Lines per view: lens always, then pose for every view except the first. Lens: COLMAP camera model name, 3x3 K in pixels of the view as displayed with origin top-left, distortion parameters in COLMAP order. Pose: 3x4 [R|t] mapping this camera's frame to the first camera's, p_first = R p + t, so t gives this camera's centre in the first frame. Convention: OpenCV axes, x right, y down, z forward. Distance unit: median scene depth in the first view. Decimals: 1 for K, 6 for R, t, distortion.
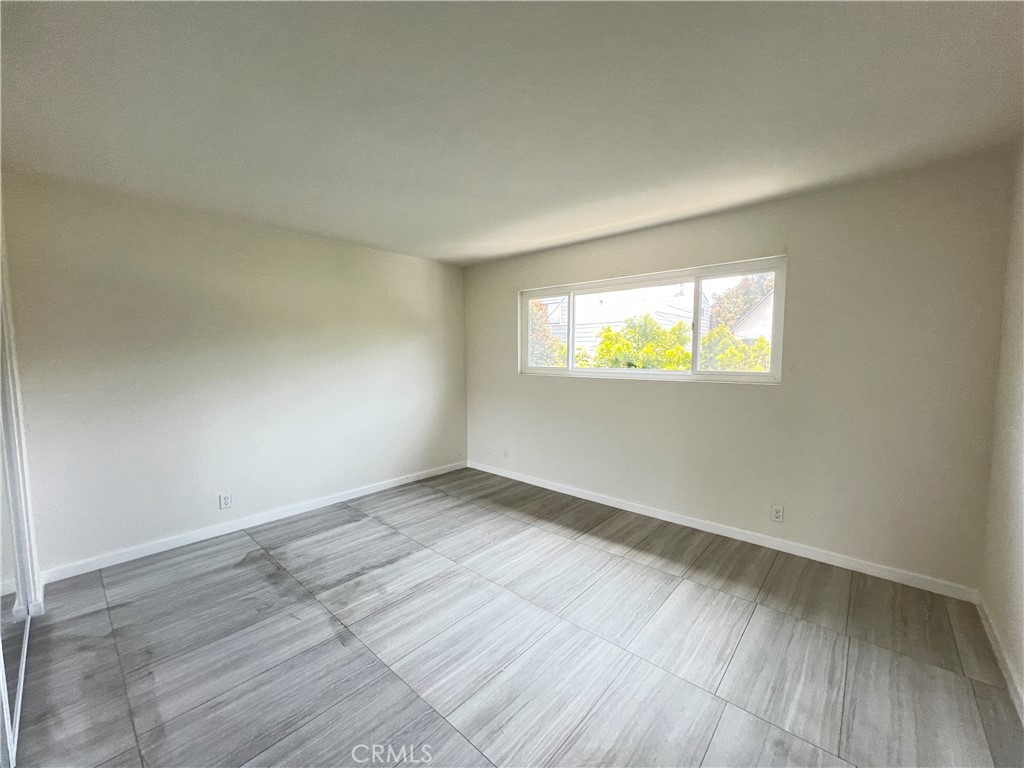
lens RADIAL K [[408.3, 0, 512.6], [0, 408.3, 387.3], [0, 0, 1]] dist [-0.001721, 0.000141]
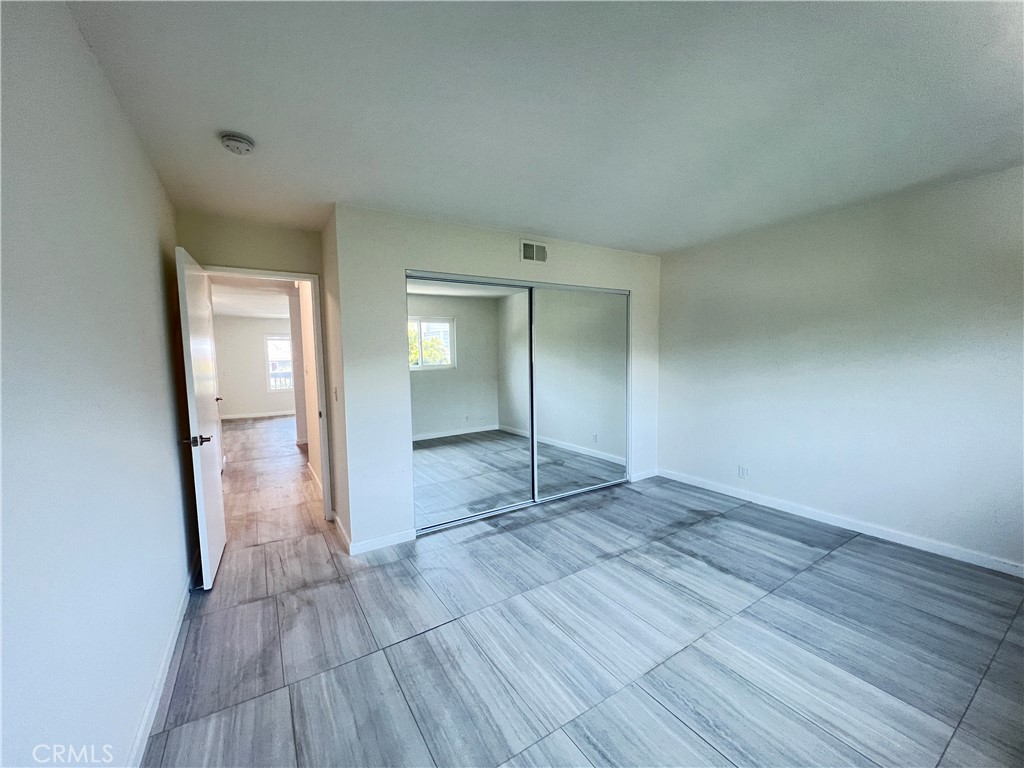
lens RADIAL K [[408.3, 0, 512.6], [0, 408.3, 387.3], [0, 0, 1]] dist [-0.001721, 0.000141]
pose [[-0.276369, 0.082897, -0.957470, 0.747545], [-0.058633, 0.992963, 0.102894, -0.063608], [0.959261, 0.084576, -0.269564, 0.797807]]
